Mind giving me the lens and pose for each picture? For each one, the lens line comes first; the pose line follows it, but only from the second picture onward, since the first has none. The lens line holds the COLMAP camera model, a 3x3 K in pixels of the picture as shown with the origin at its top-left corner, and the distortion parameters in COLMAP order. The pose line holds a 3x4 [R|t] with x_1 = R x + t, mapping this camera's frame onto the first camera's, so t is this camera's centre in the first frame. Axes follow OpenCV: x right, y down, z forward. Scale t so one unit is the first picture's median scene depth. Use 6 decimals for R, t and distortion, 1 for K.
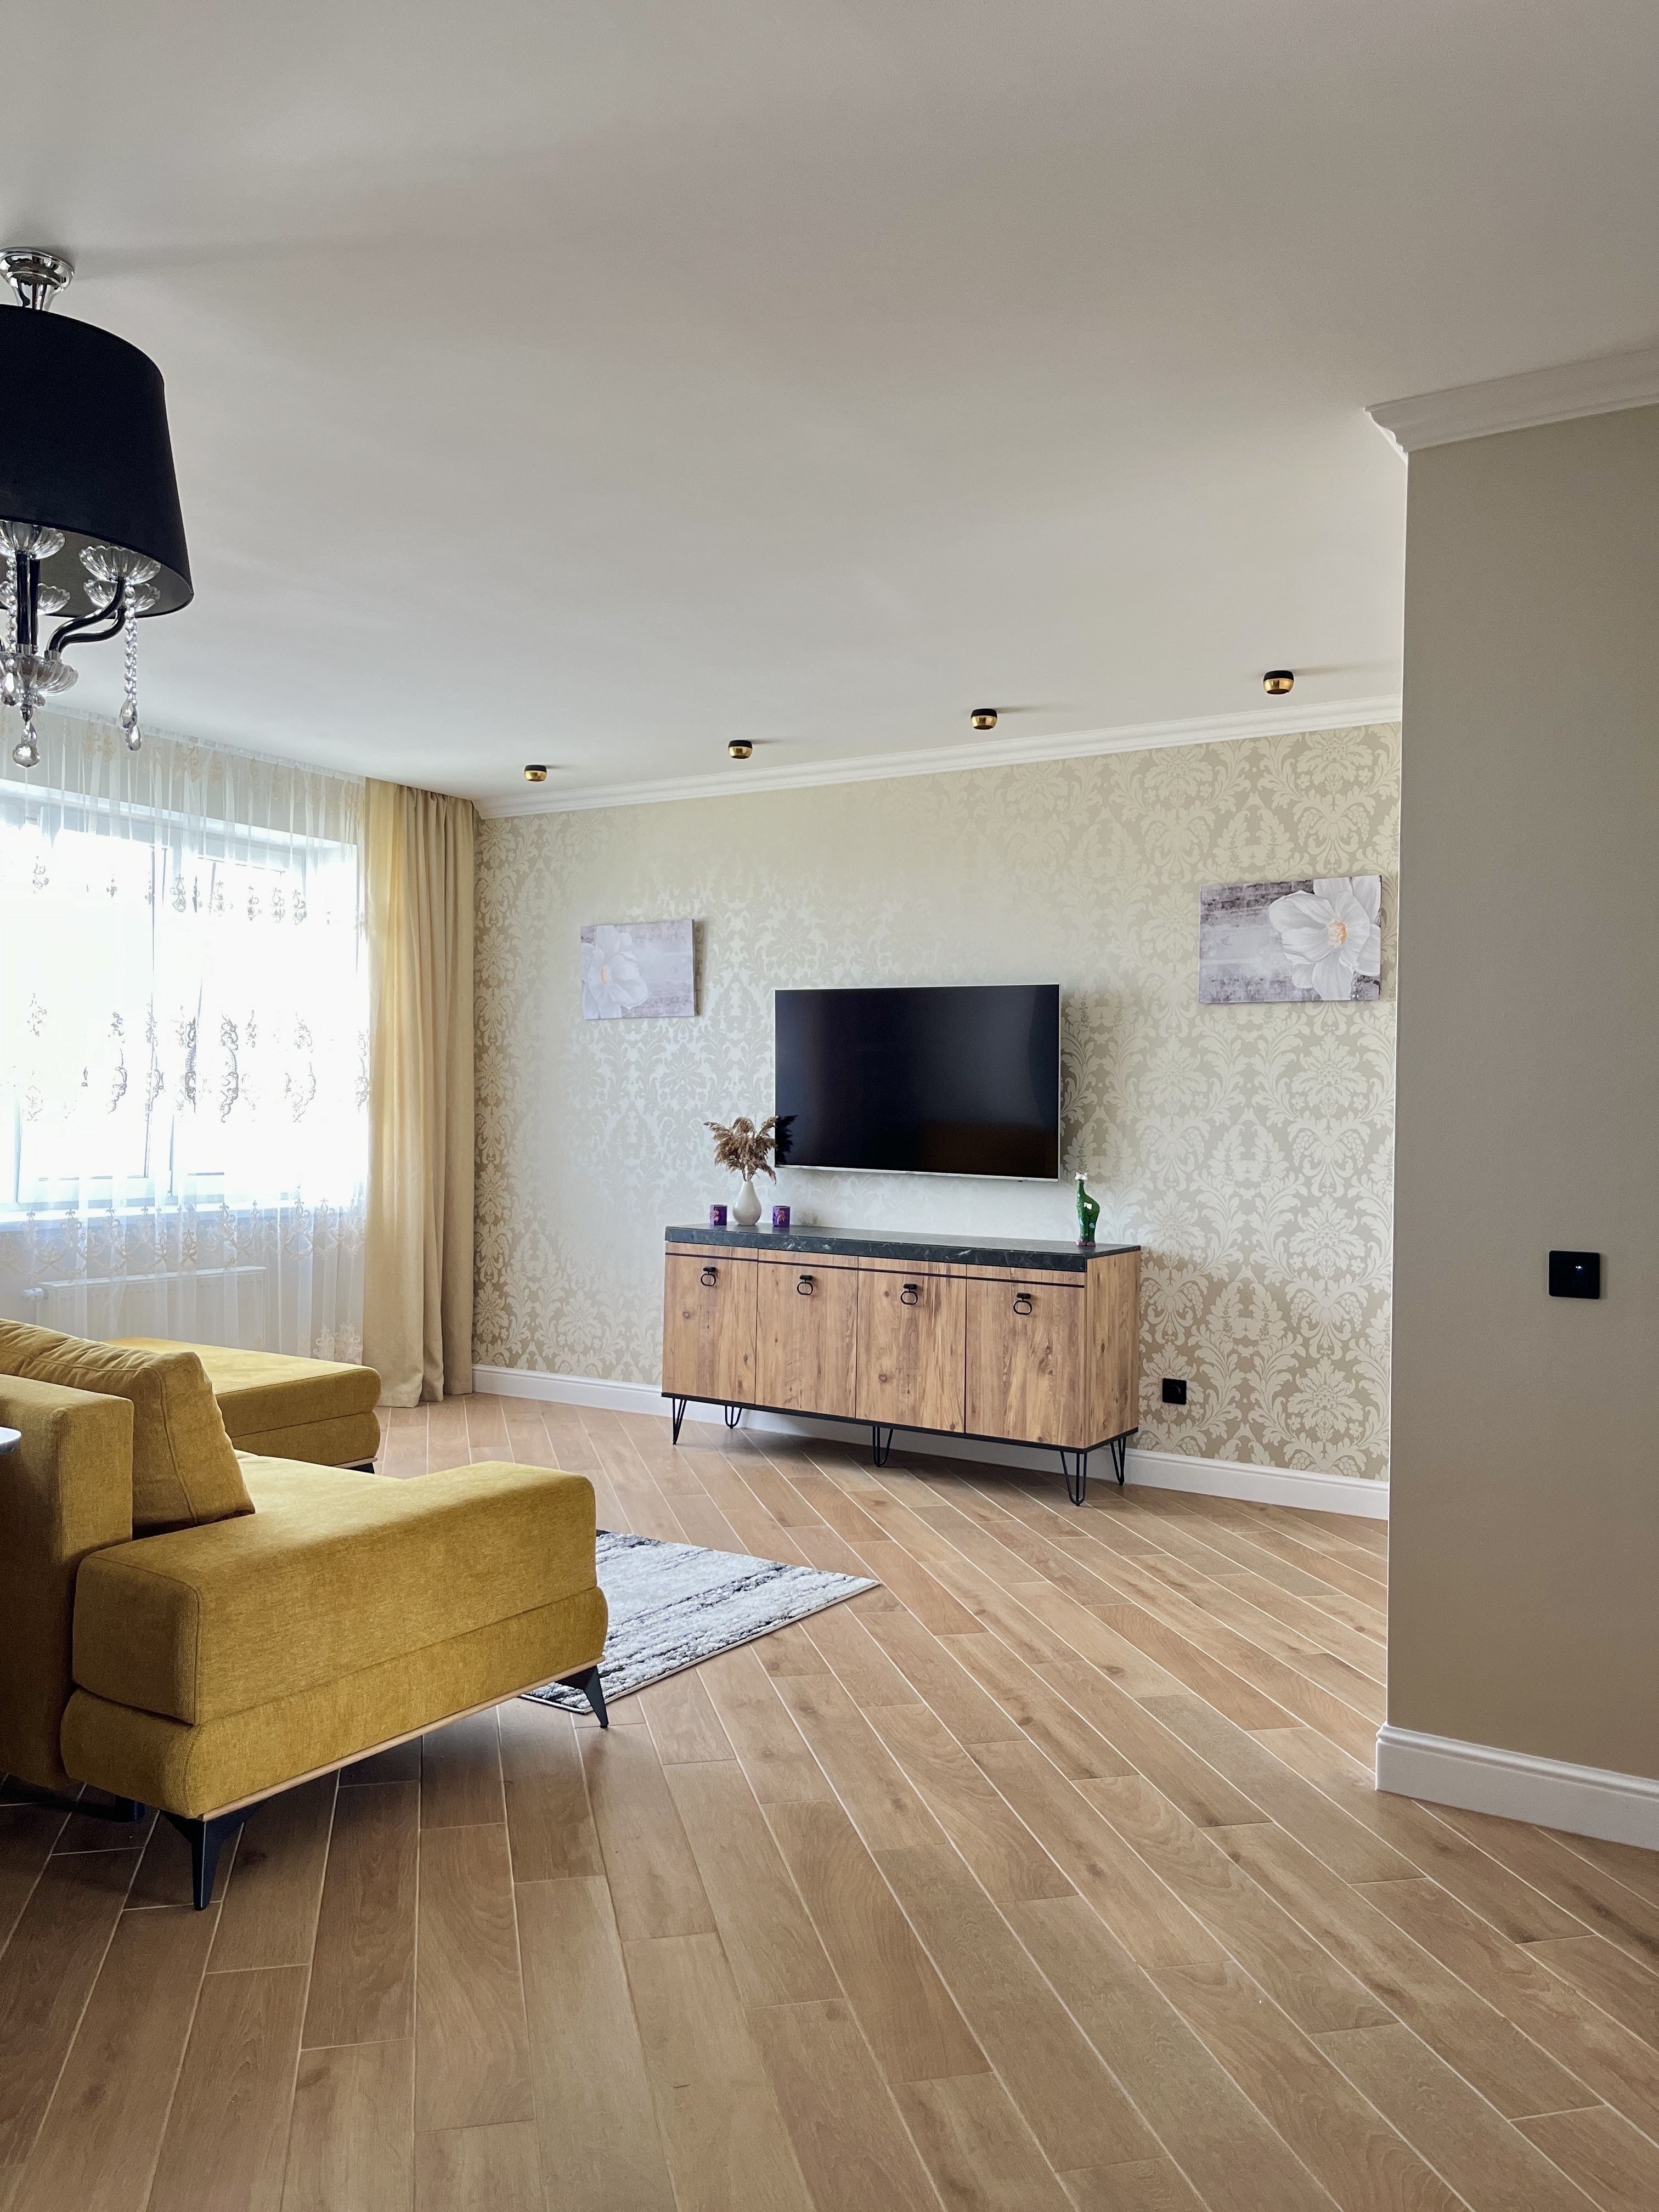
lens RADIAL K [[1672.6, 0, 829.5], [0, 1672.6, 1106.0], [0, 0, 1]] dist [0.124715, -0.185667]
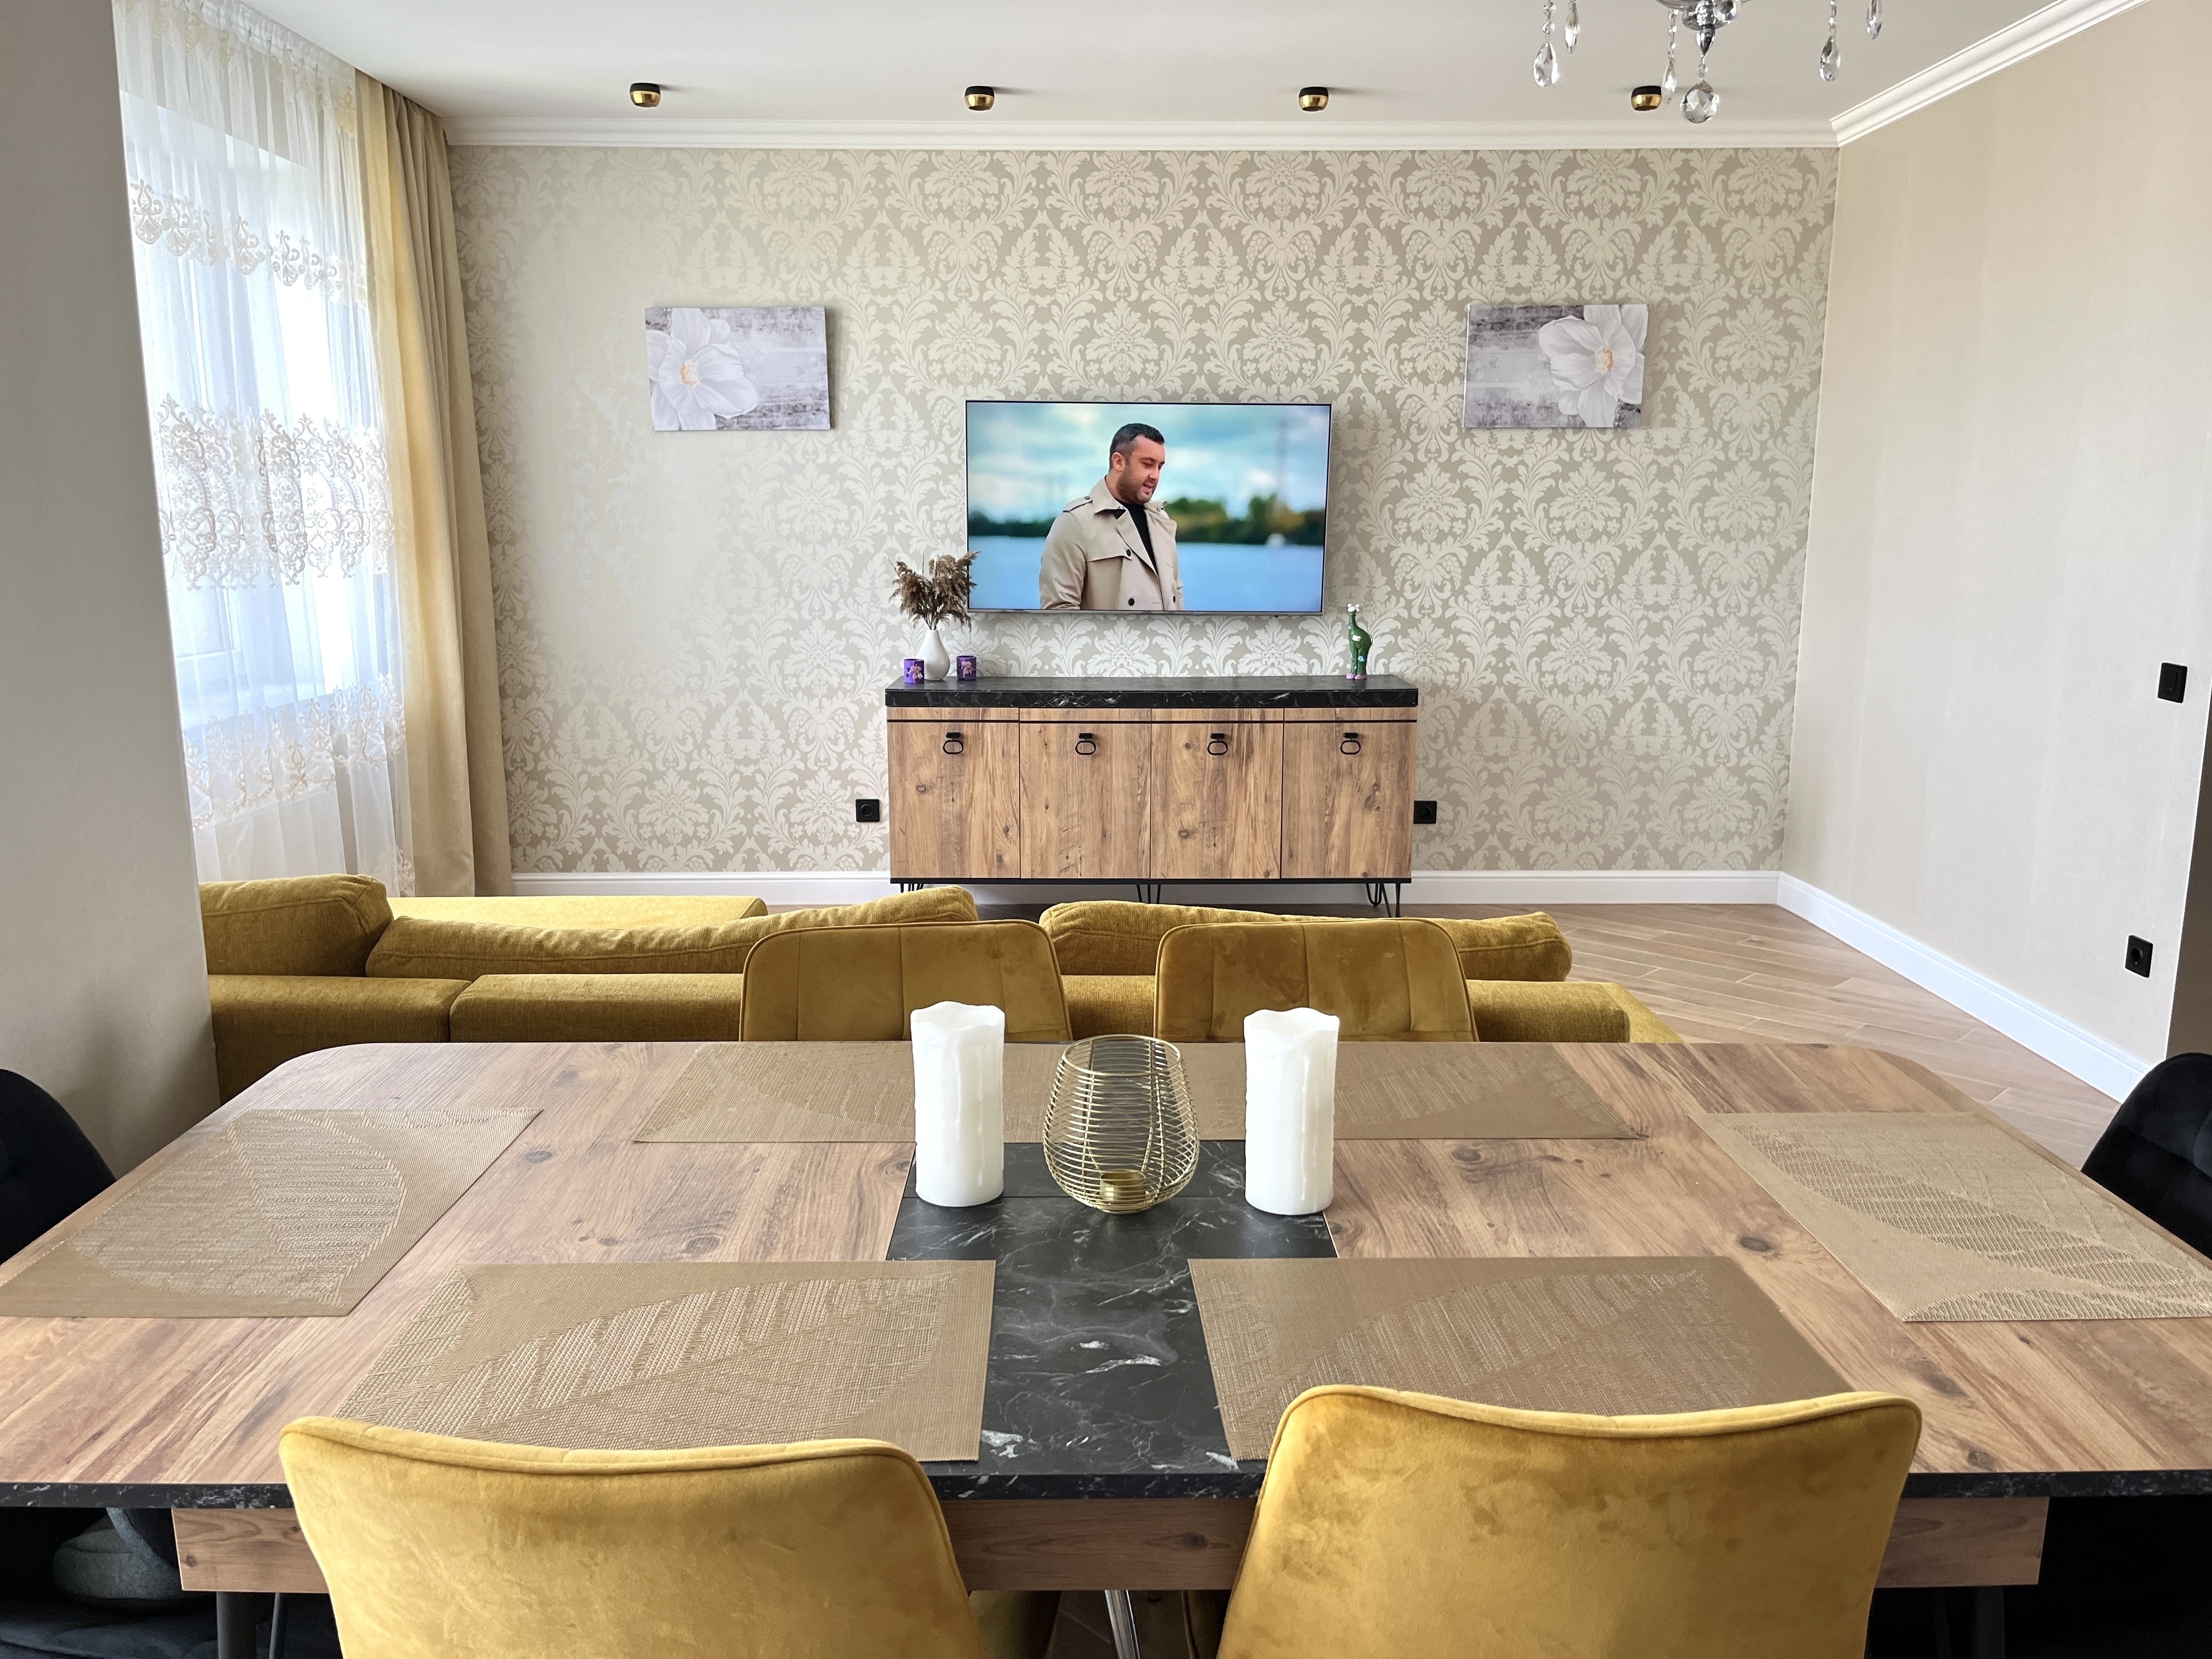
lens RADIAL K [[1789.0, 0, 1103.7], [0, 1789.0, 864.2], [0, 0, 1]] dist [0.033937, -0.005560]
pose [[0.840050, -0.126462, 0.527564, -0.538913], [0.012509, 0.976708, 0.214207, -0.037704], [-0.542365, -0.173345, 0.822066, 0.191372]]
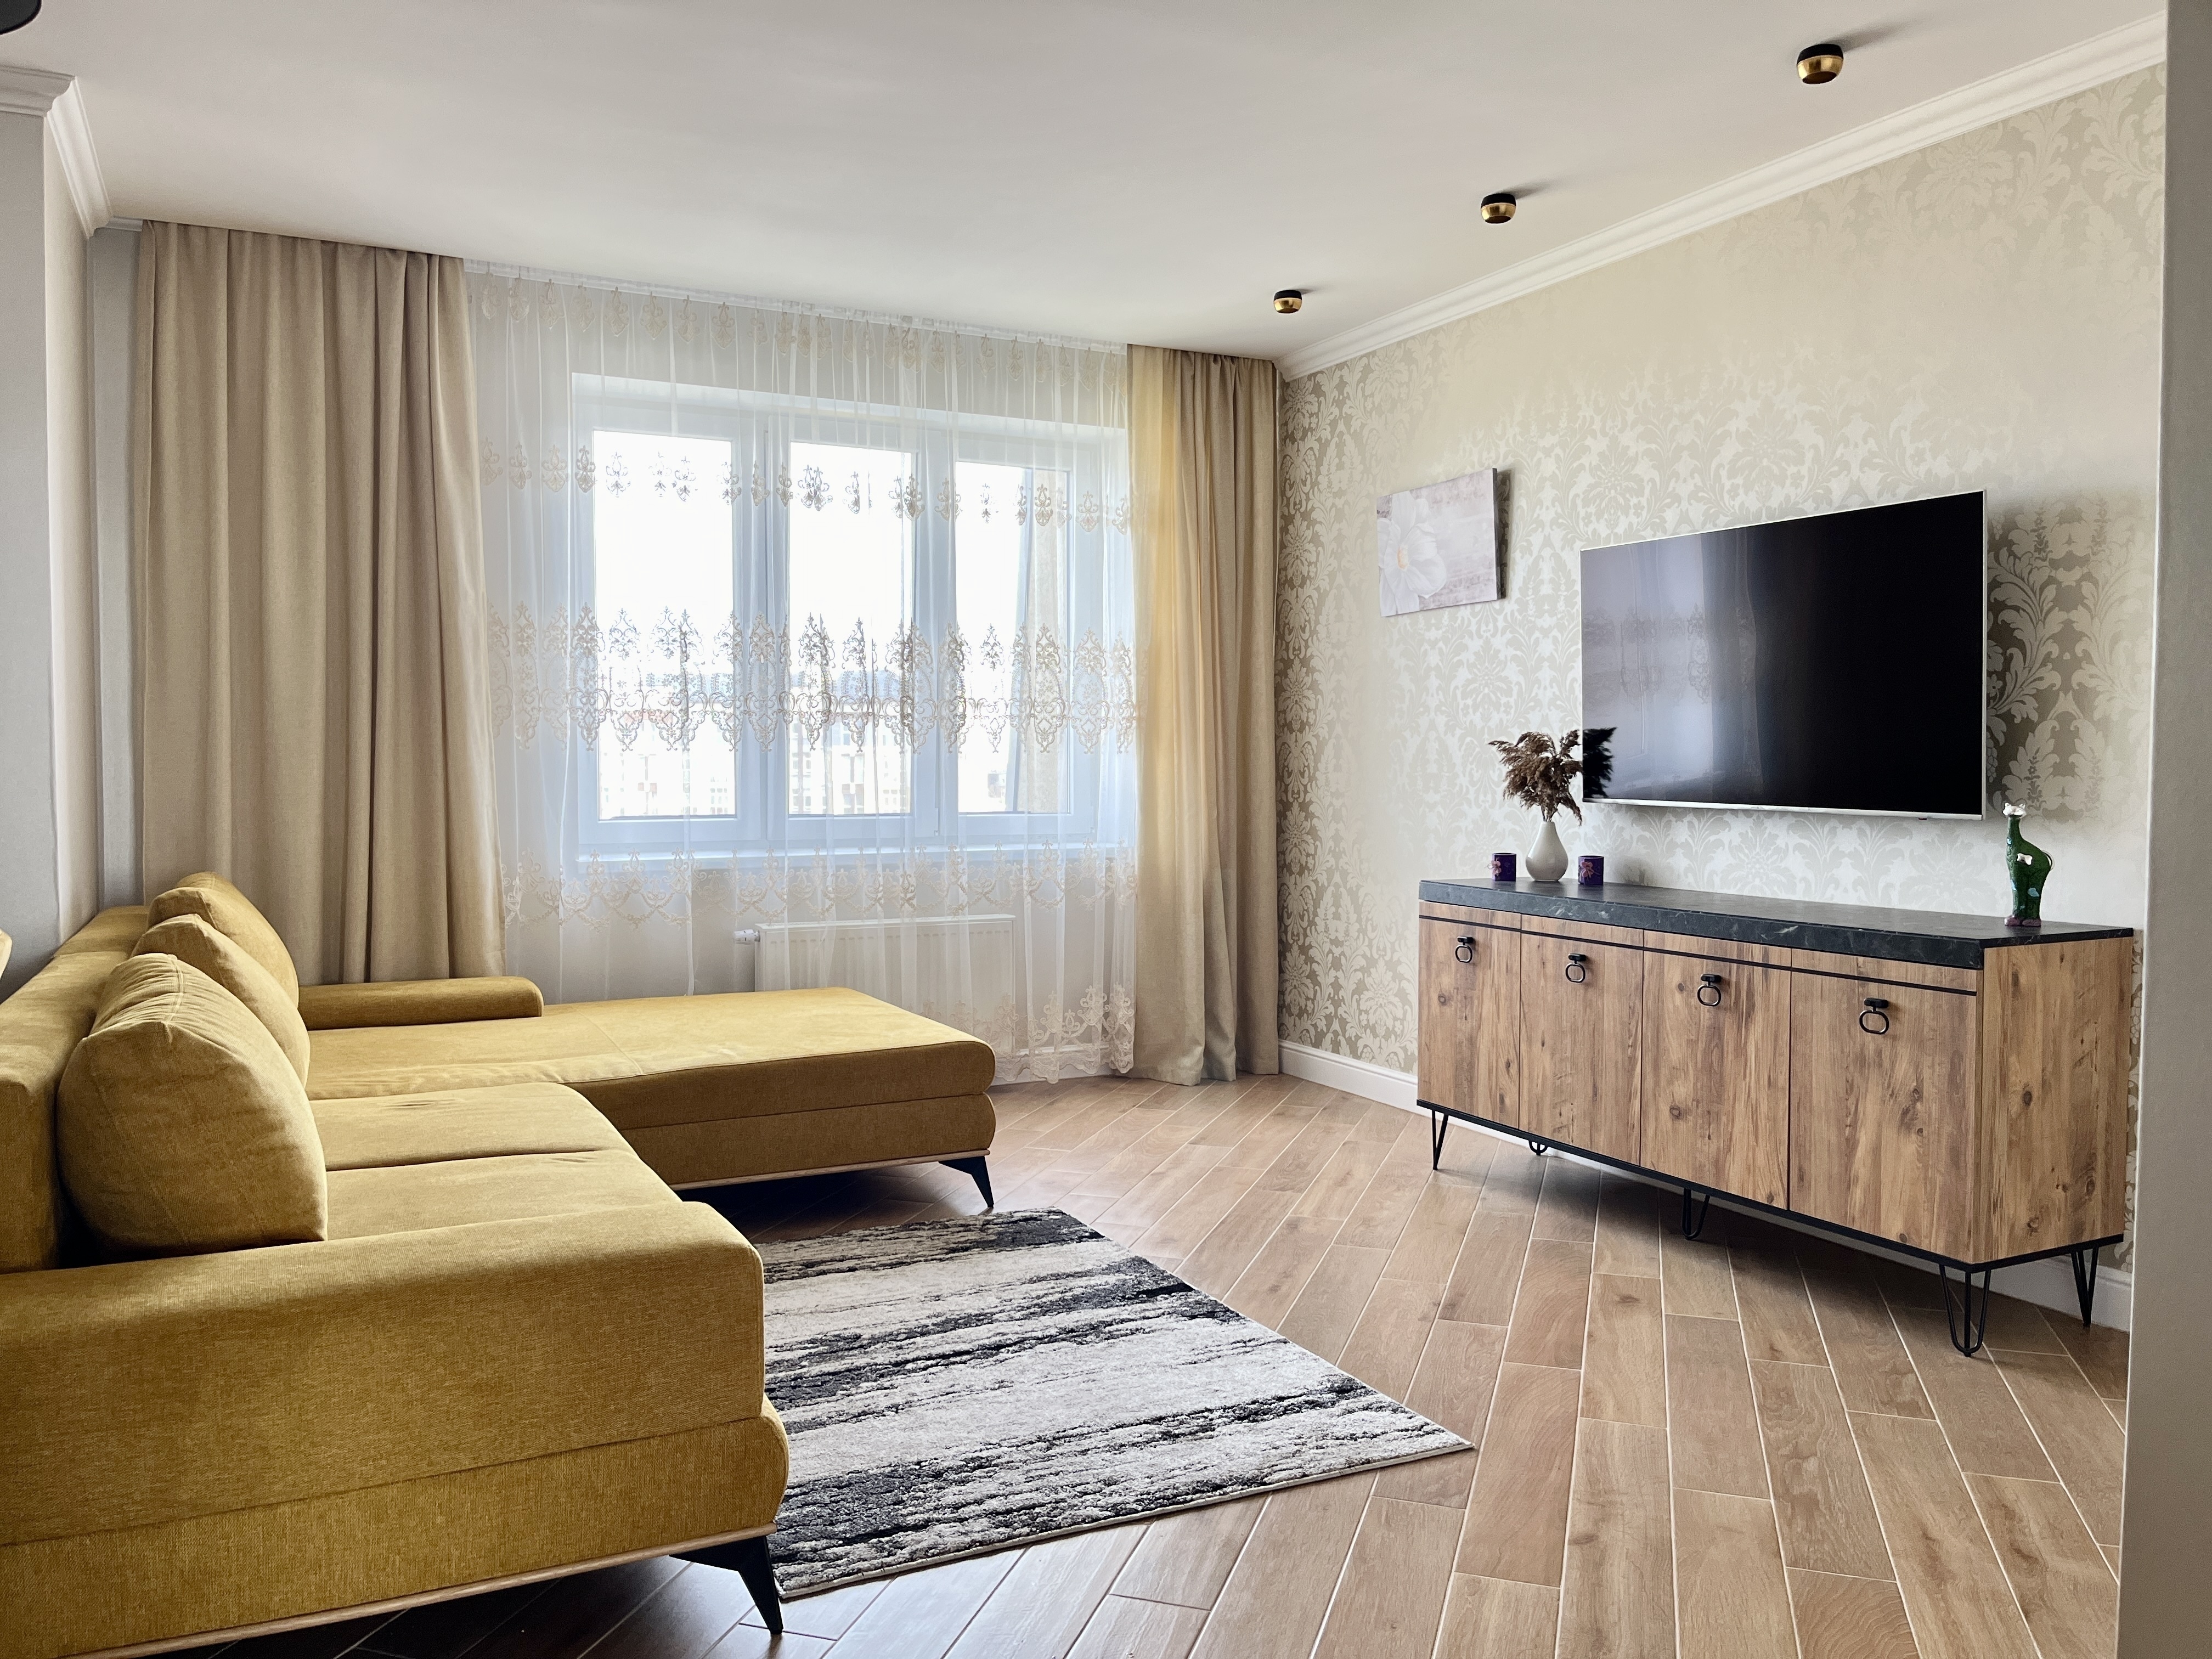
lens RADIAL K [[1668.3, 0, 1092.1], [0, 1668.3, 844.8], [0, 0, 1]] dist [0.046130, -0.058038]
pose [[0.854063, 0.010224, -0.520070, 0.179166], [0.014783, 0.998926, 0.043915, 0.023053], [0.519960, -0.045194, 0.852994, 0.313141]]
